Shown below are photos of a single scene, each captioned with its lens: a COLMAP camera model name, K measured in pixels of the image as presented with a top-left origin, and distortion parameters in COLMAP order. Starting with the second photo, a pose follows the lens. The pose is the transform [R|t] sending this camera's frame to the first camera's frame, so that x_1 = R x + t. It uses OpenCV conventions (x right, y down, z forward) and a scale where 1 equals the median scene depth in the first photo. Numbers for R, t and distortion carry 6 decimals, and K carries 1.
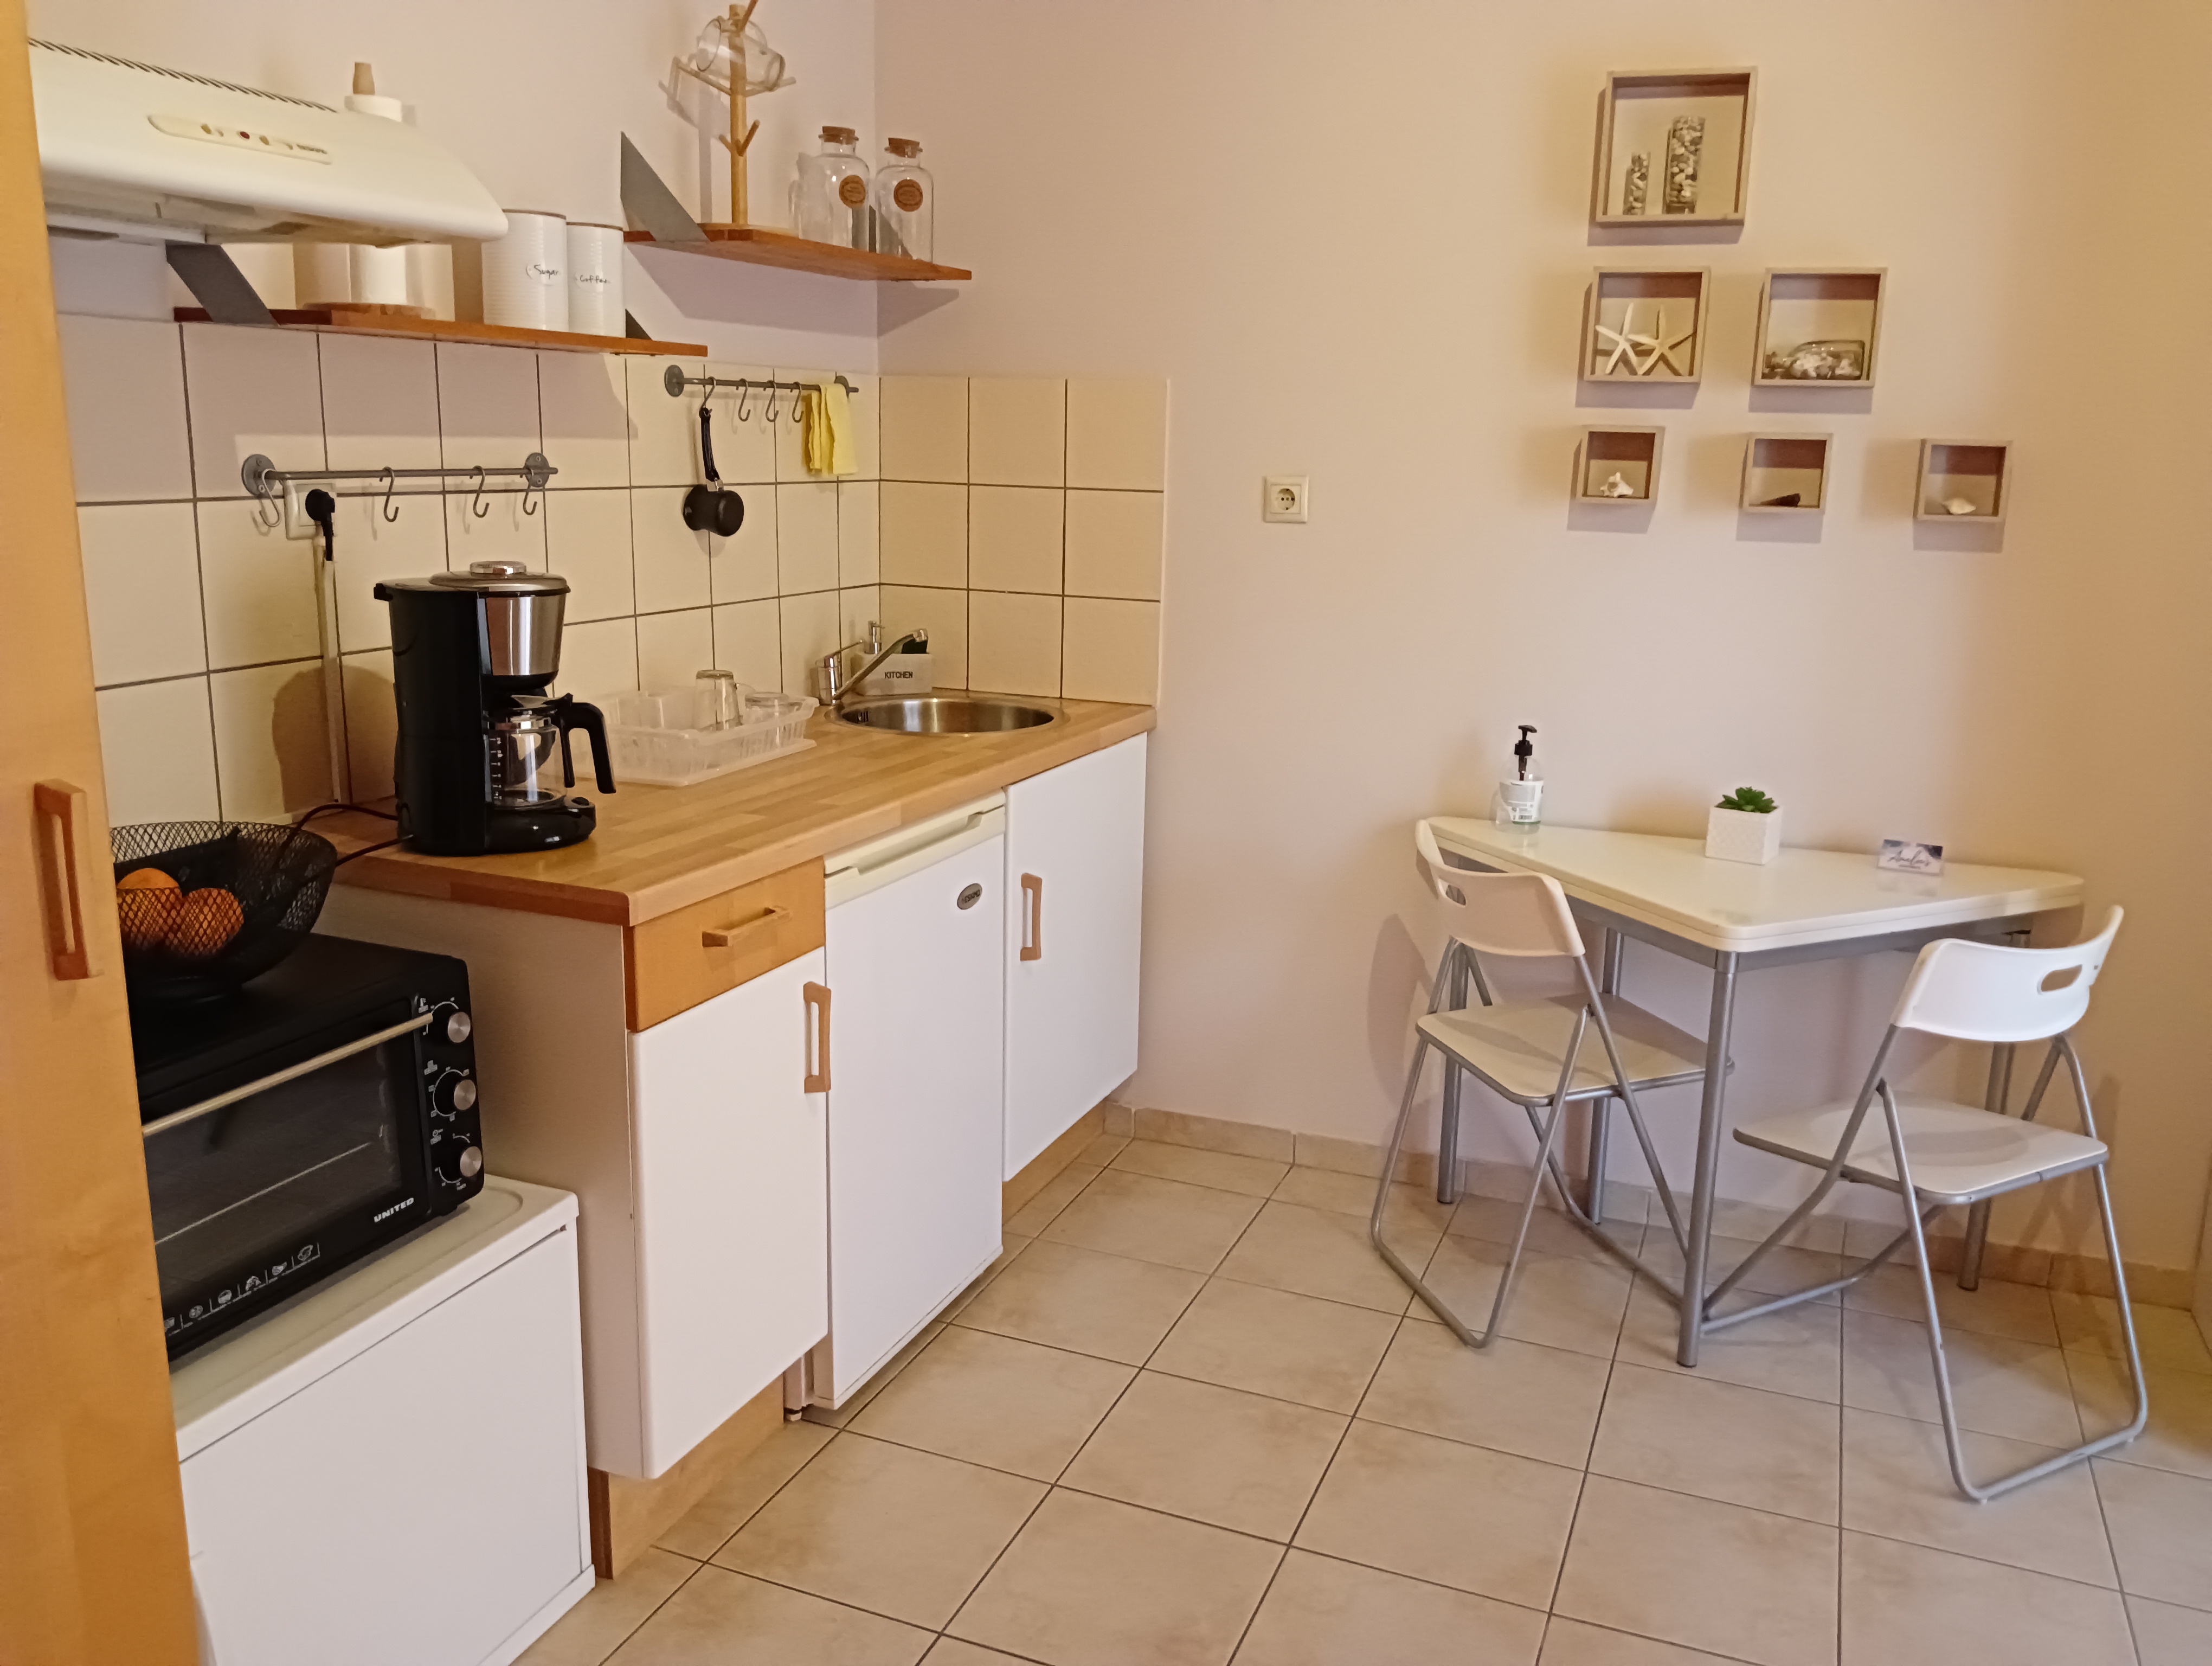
lens RADIAL K [[1759.1, 0, 1094.4], [0, 1759.1, 832.9], [0, 0, 1]] dist [0.089730, -0.201863]
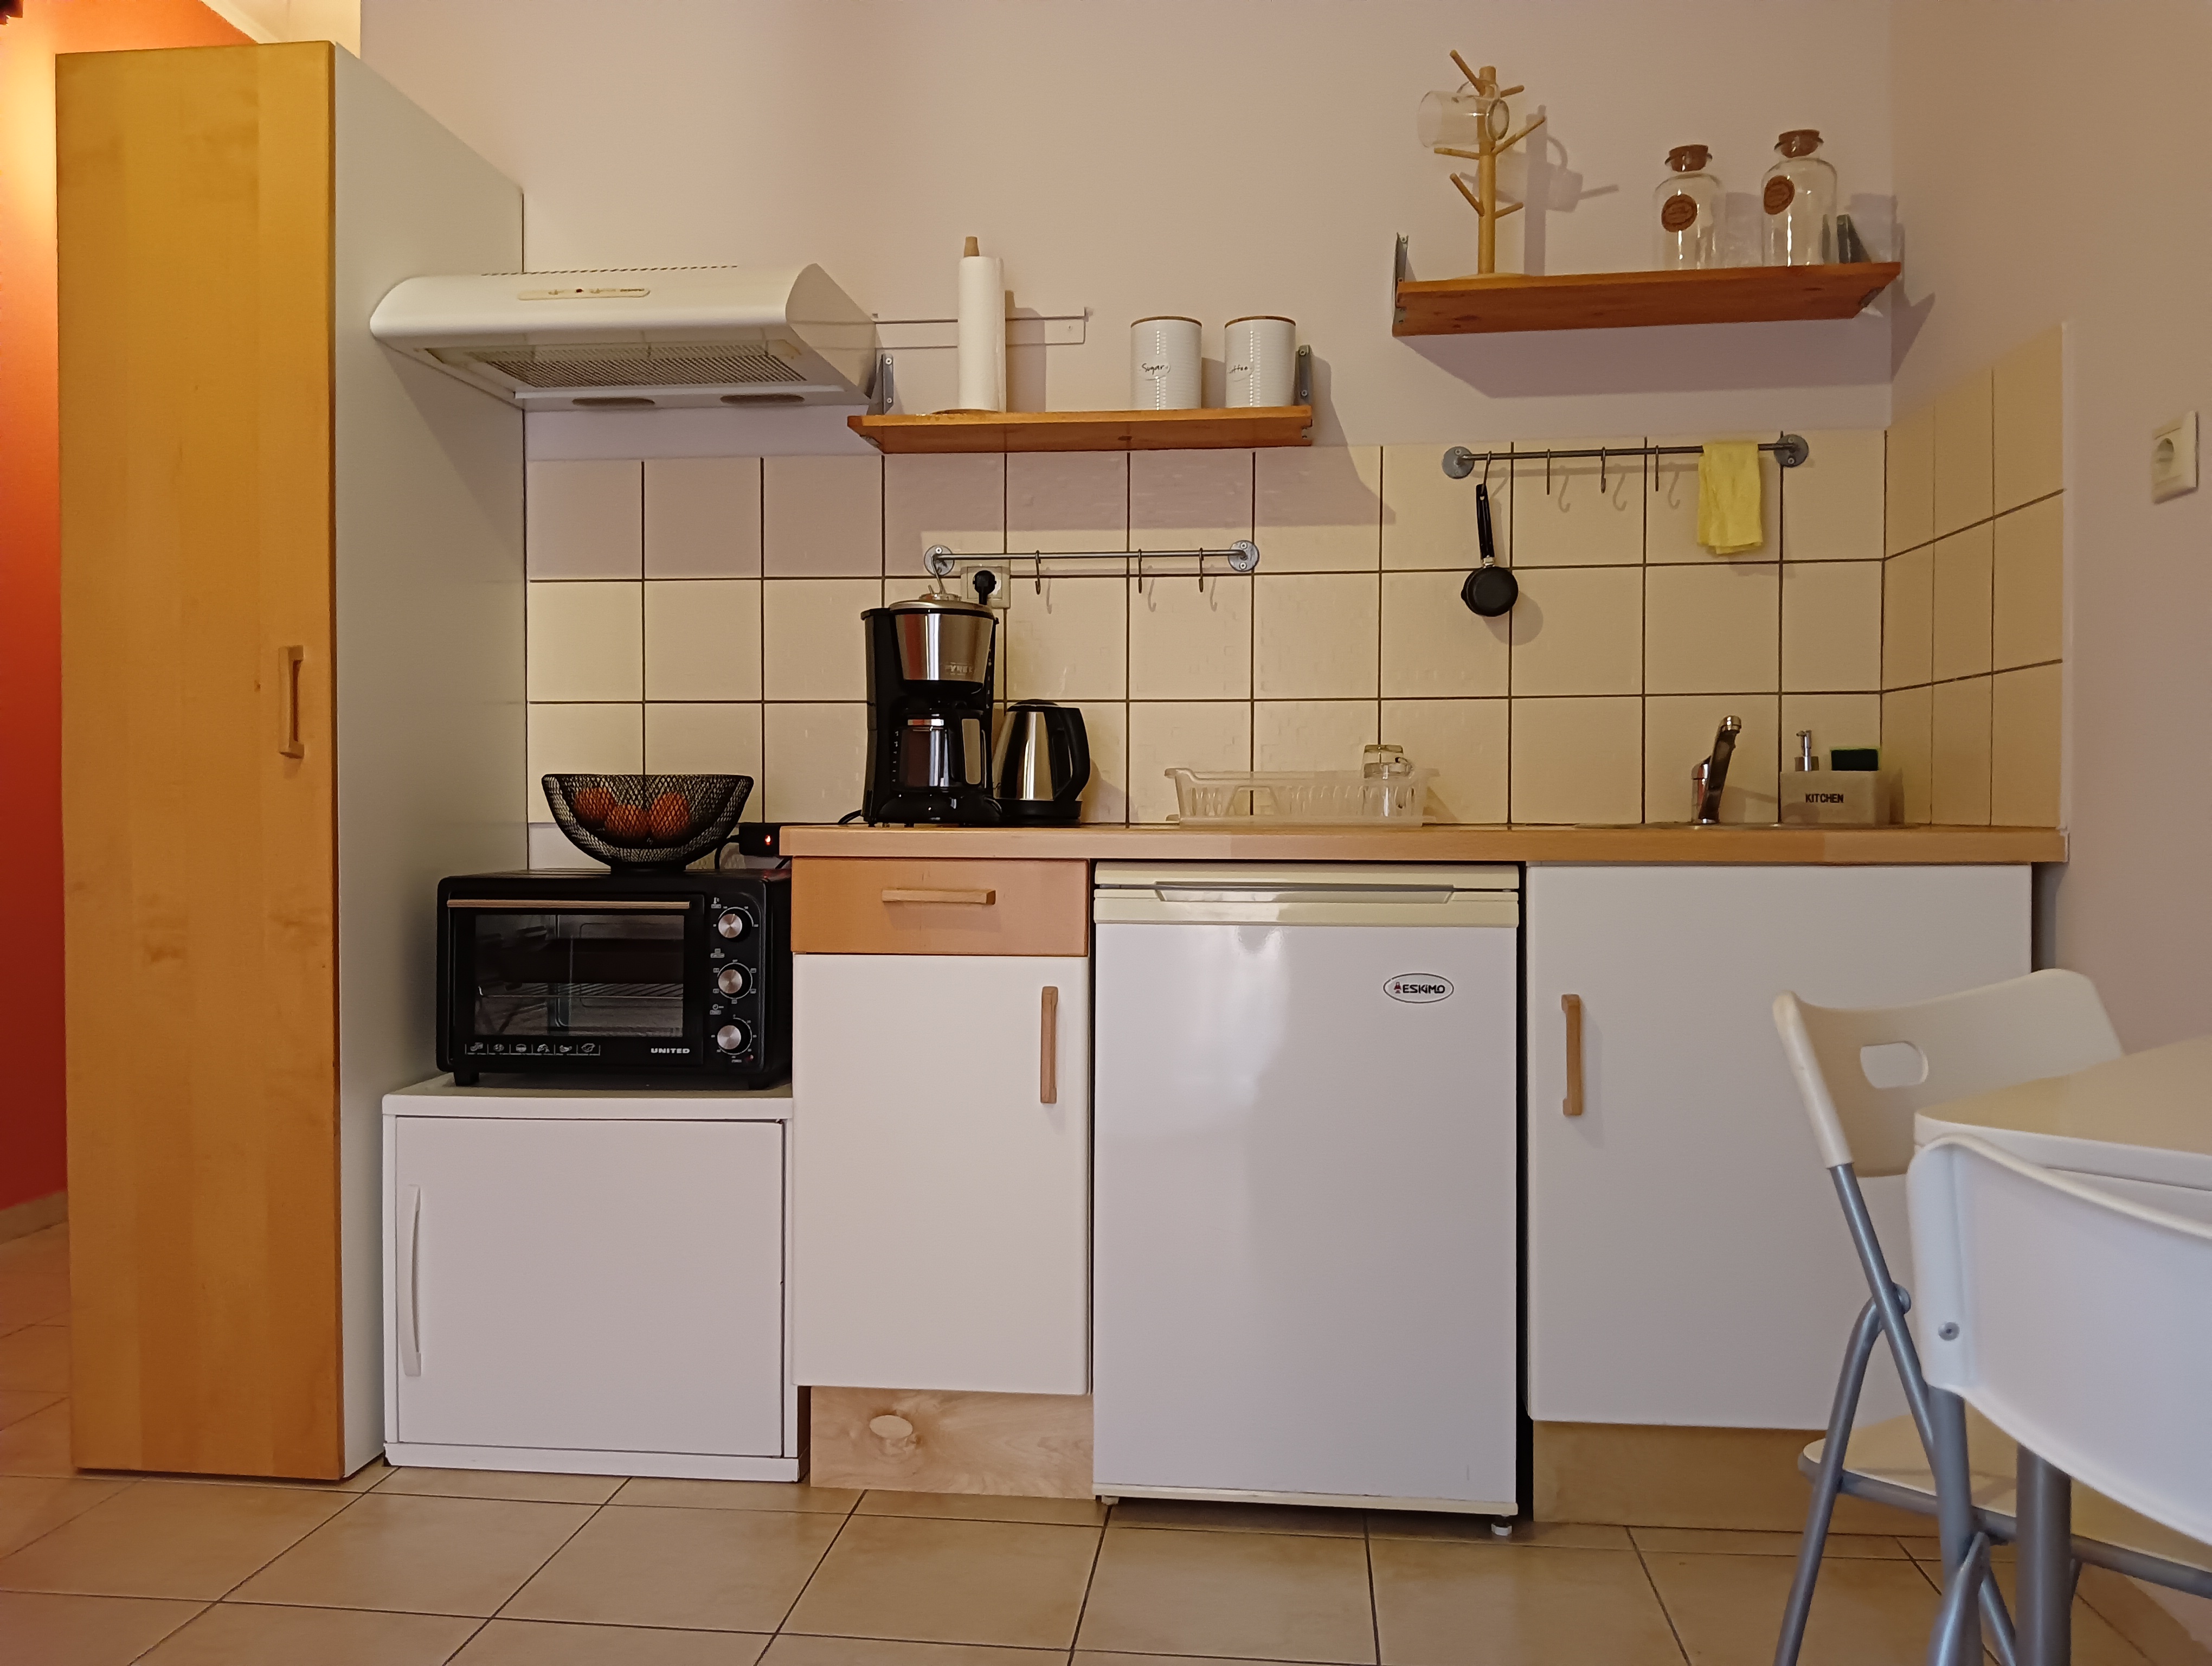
lens RADIAL K [[1759.1, 0, 1094.4], [0, 1759.1, 832.9], [0, 0, 1]] dist [0.089730, -0.201863]
pose [[0.280239, -0.008734, -0.959891, 0.659461], [-0.208088, 0.975629, -0.069628, 0.053823], [0.937105, 0.219254, 0.271591, 0.614693]]
